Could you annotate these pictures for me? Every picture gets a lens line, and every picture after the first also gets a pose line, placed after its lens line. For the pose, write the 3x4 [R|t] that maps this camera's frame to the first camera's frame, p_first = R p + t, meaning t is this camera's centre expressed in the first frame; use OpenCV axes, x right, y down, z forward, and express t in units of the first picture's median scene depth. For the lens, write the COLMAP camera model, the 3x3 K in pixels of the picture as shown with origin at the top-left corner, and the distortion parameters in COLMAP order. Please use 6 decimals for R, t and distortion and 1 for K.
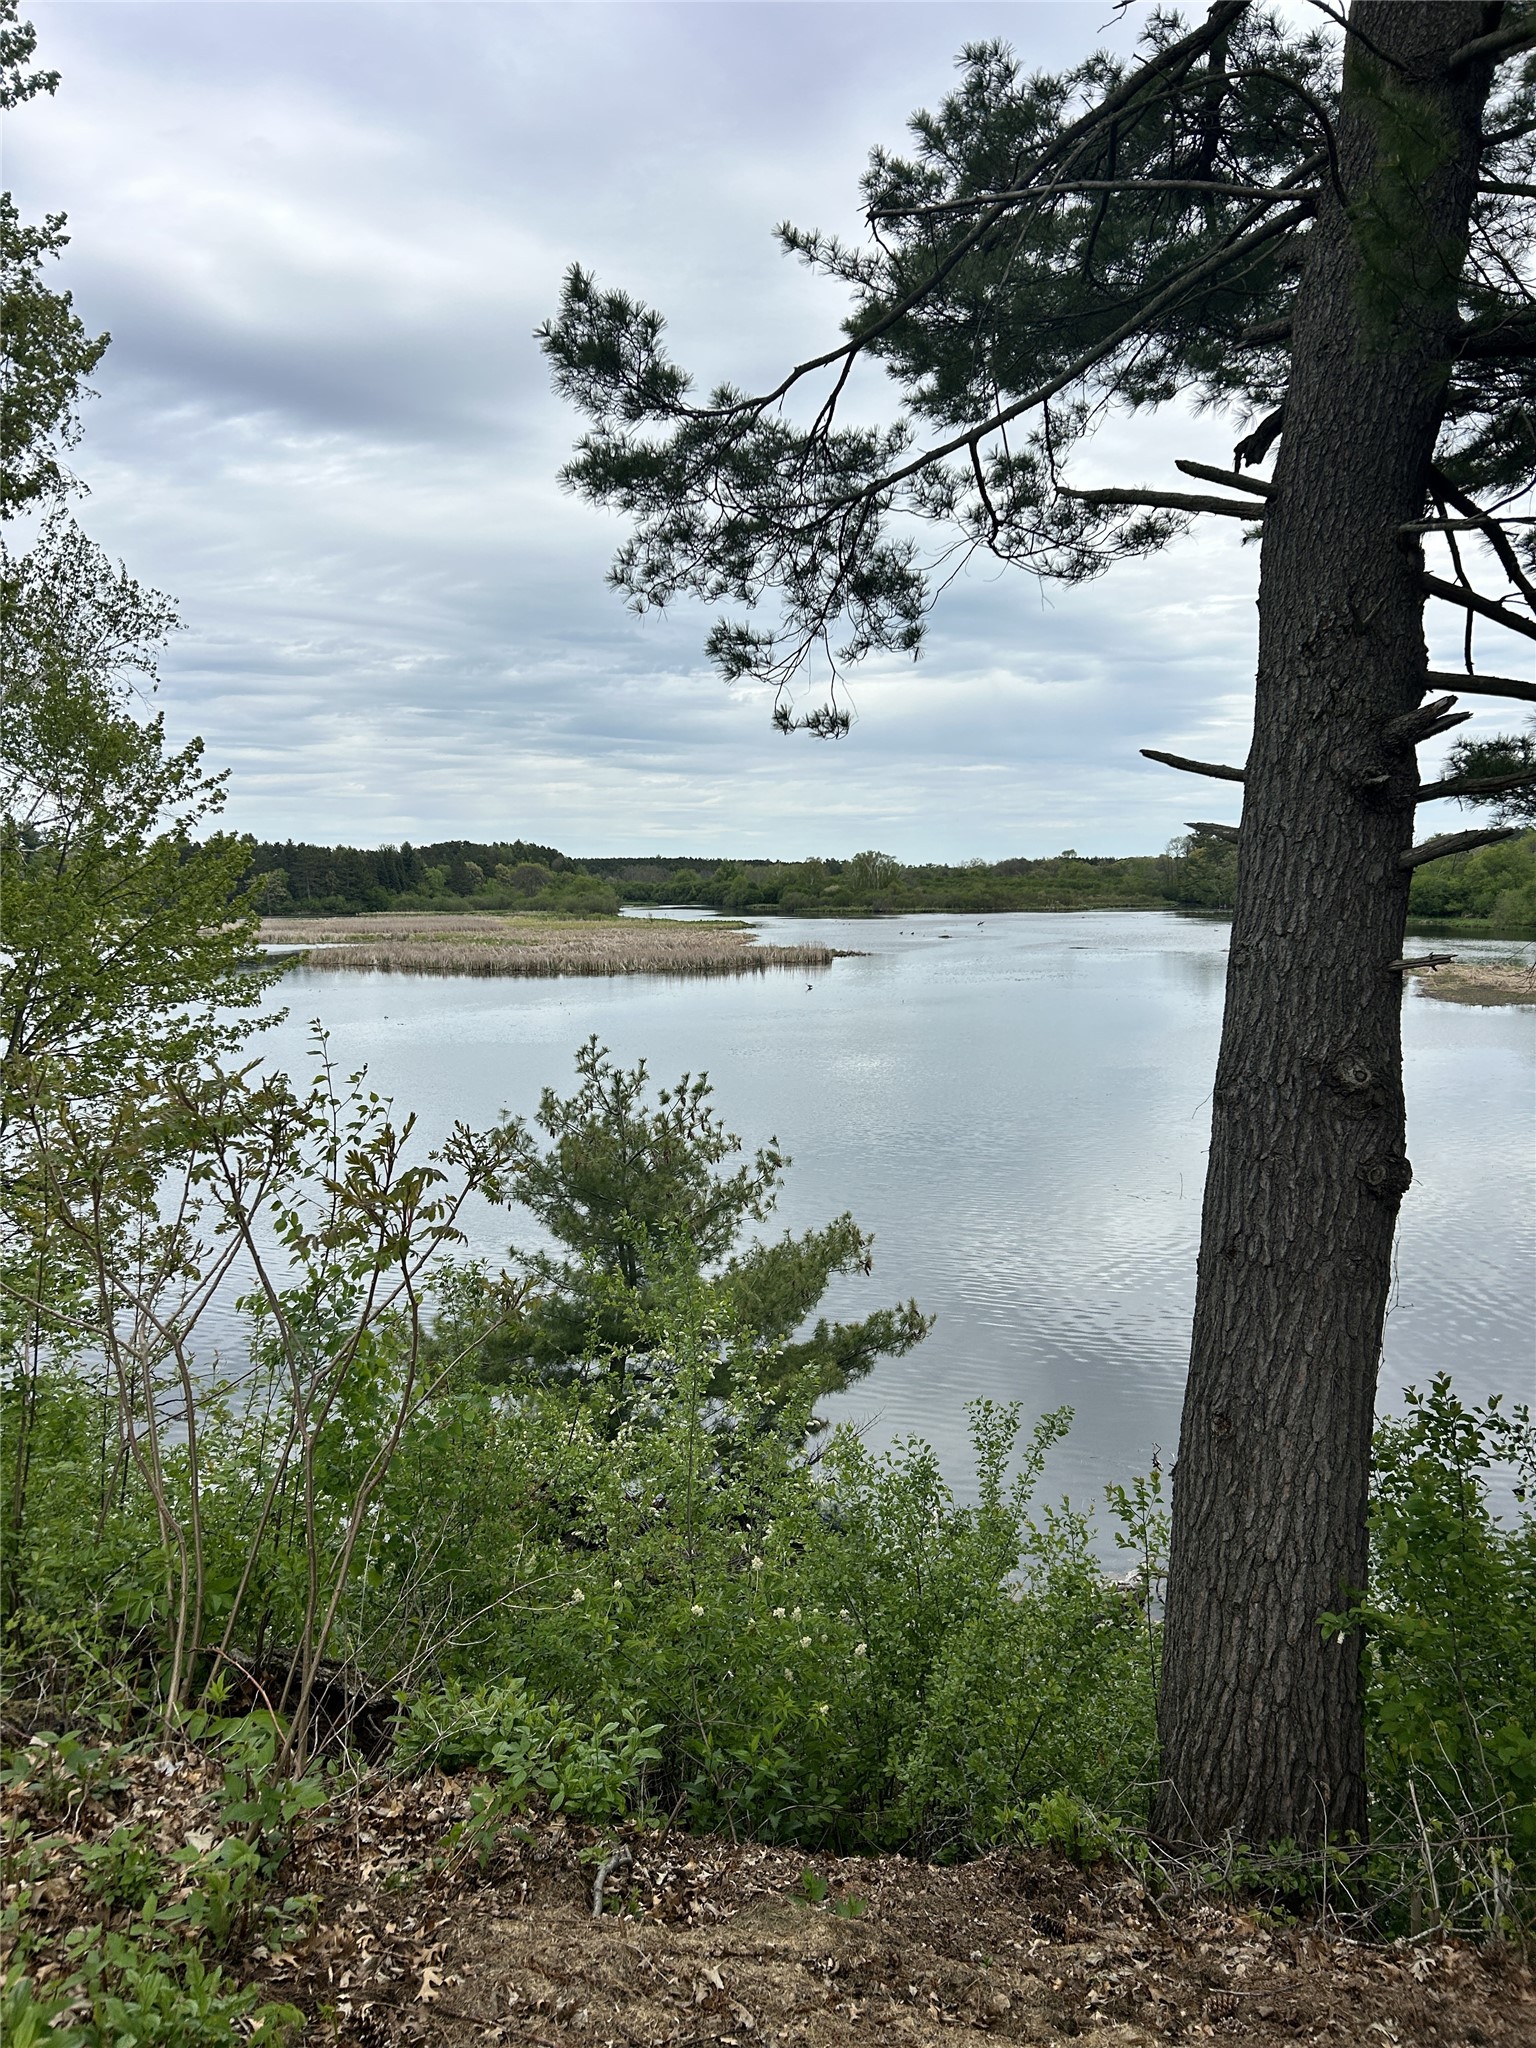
lens RADIAL K [[1519.0, 0, 759.6], [0, 1519.0, 1068.1], [0, 0, 1]] dist [0.051025, -0.055772]
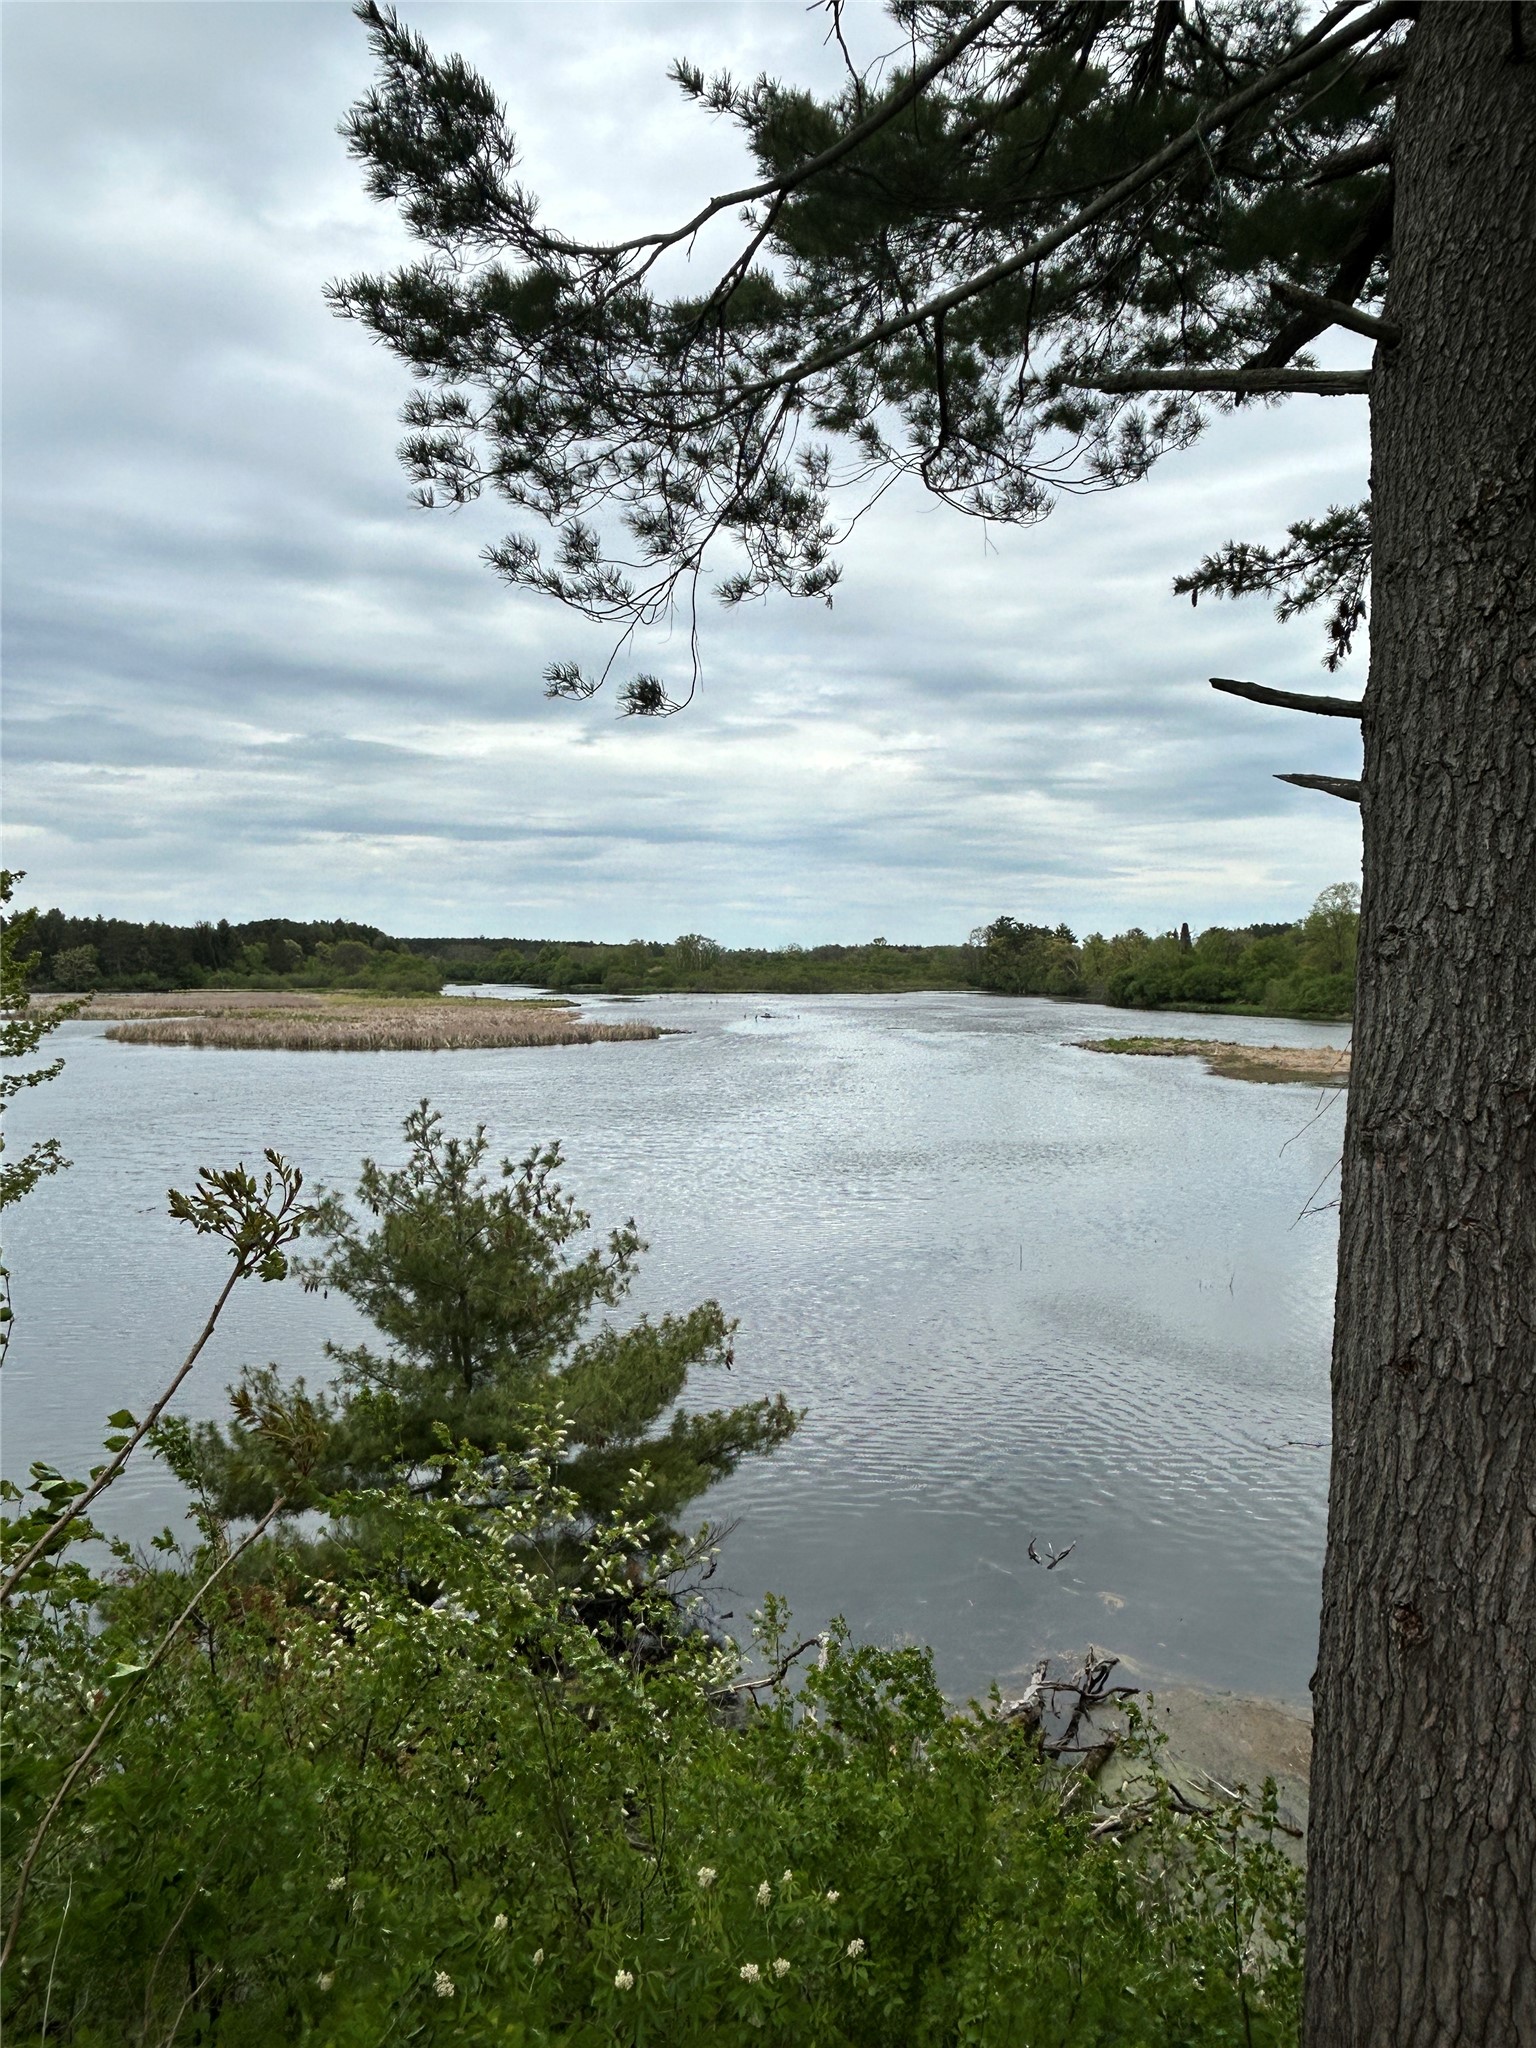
lens RADIAL K [[1463.0, 0, 786.7], [0, 1463.0, 1064.6], [0, 0, 1]] dist [-0.008876, 0.001538]
pose [[0.990044, 0.003011, 0.140727, -0.020403], [0.004910, 0.998424, -0.055901, 0.006753], [-0.140673, 0.056036, 0.988469, 0.124027]]
